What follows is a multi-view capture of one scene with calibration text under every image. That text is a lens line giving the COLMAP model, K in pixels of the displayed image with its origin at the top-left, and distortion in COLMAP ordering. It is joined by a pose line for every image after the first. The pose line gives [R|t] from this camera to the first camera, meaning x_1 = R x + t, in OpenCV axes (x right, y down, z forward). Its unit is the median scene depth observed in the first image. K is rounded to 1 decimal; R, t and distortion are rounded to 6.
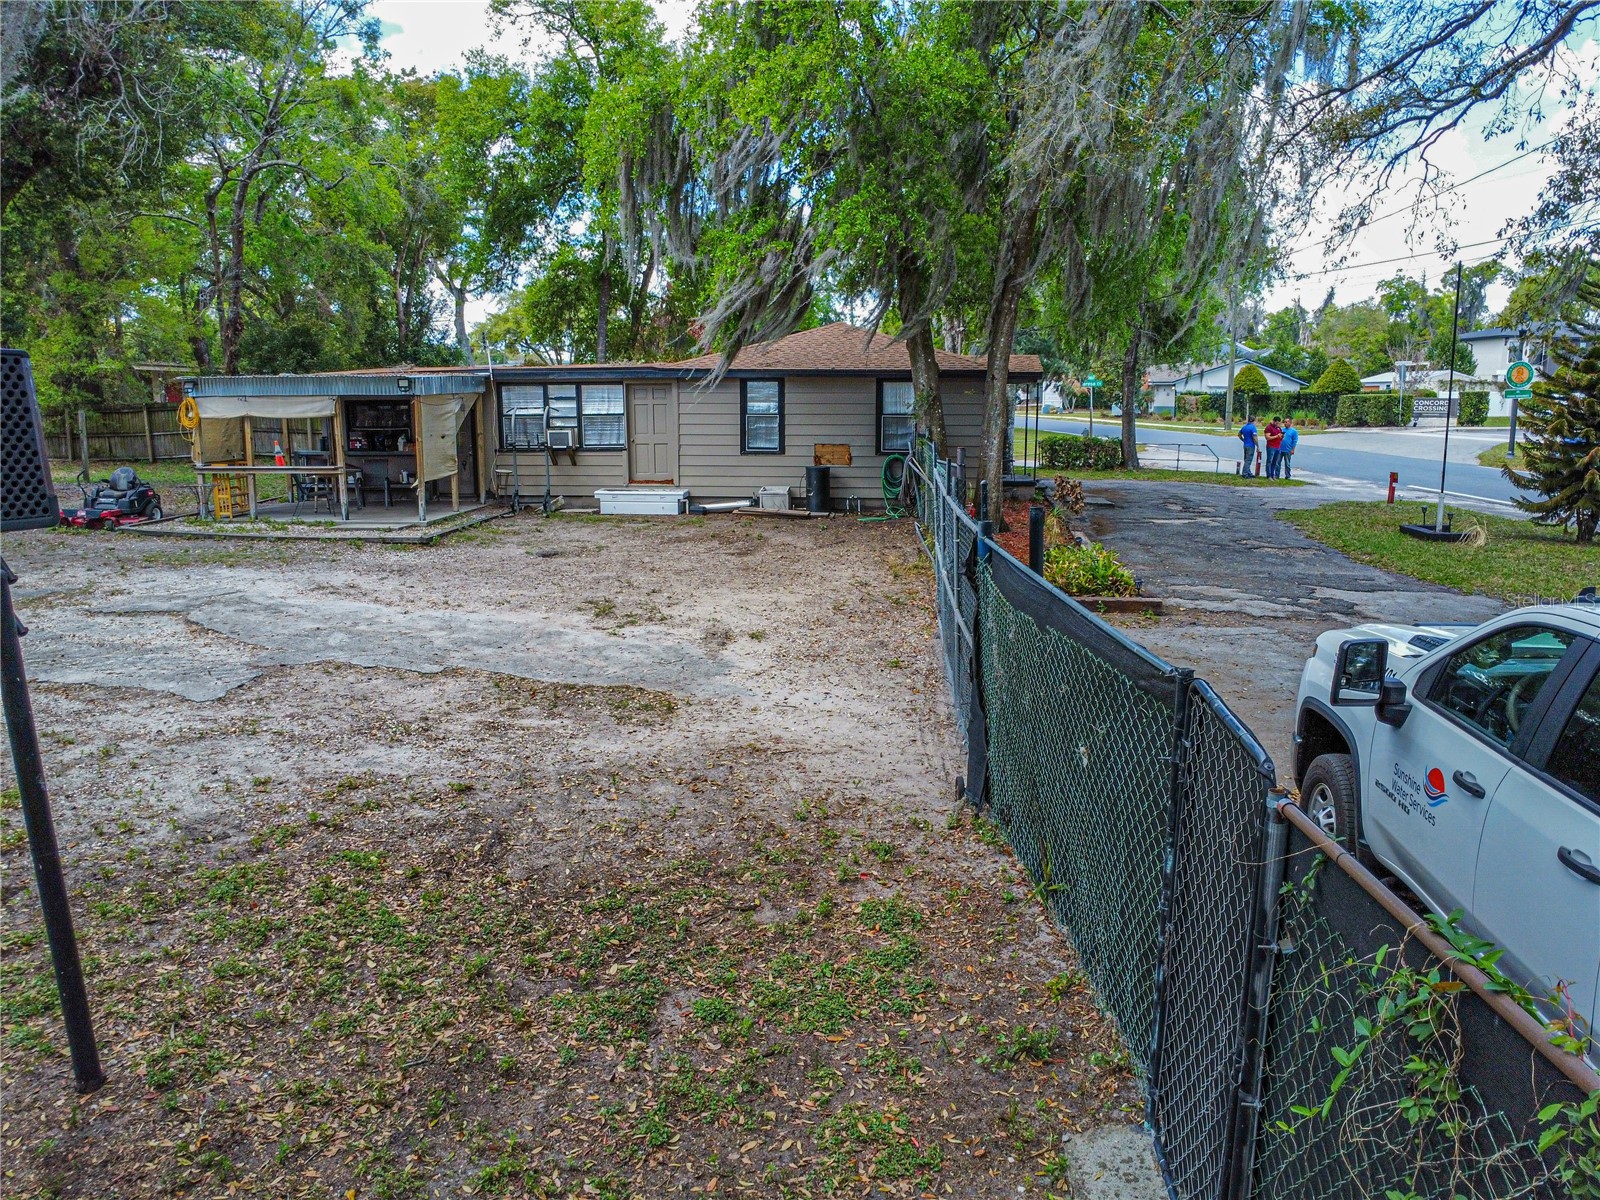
lens RADIAL K [[1158.0, 0, 804.4], [0, 1158.0, 601.4], [0, 0, 1]] dist [-0.026208, -0.009676]
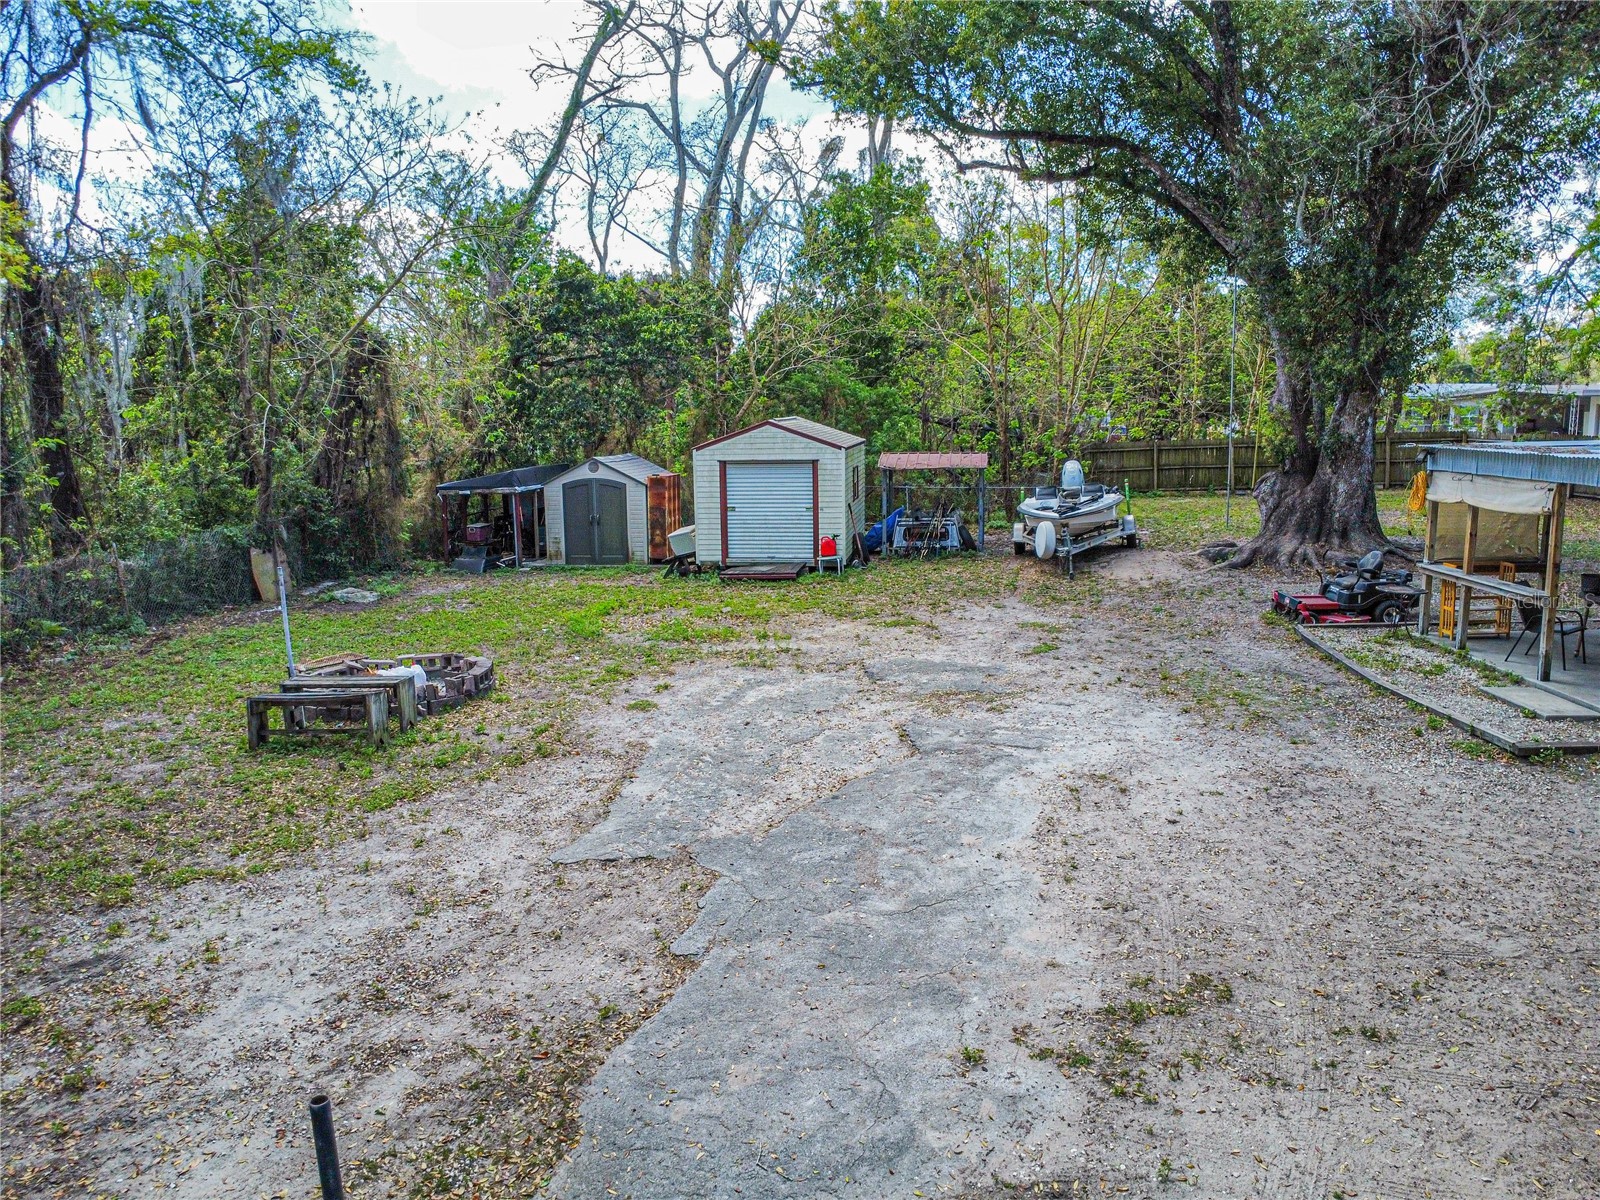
lens RADIAL K [[1158.0, 0, 804.4], [0, 1158.0, 601.4], [0, 0, 1]] dist [-0.026208, -0.009676]
pose [[0.060291, 0.161392, -0.985047, 0.363356], [-0.158150, 0.975922, 0.150217, -0.288275], [0.985573, 0.146728, 0.084363, 1.120621]]
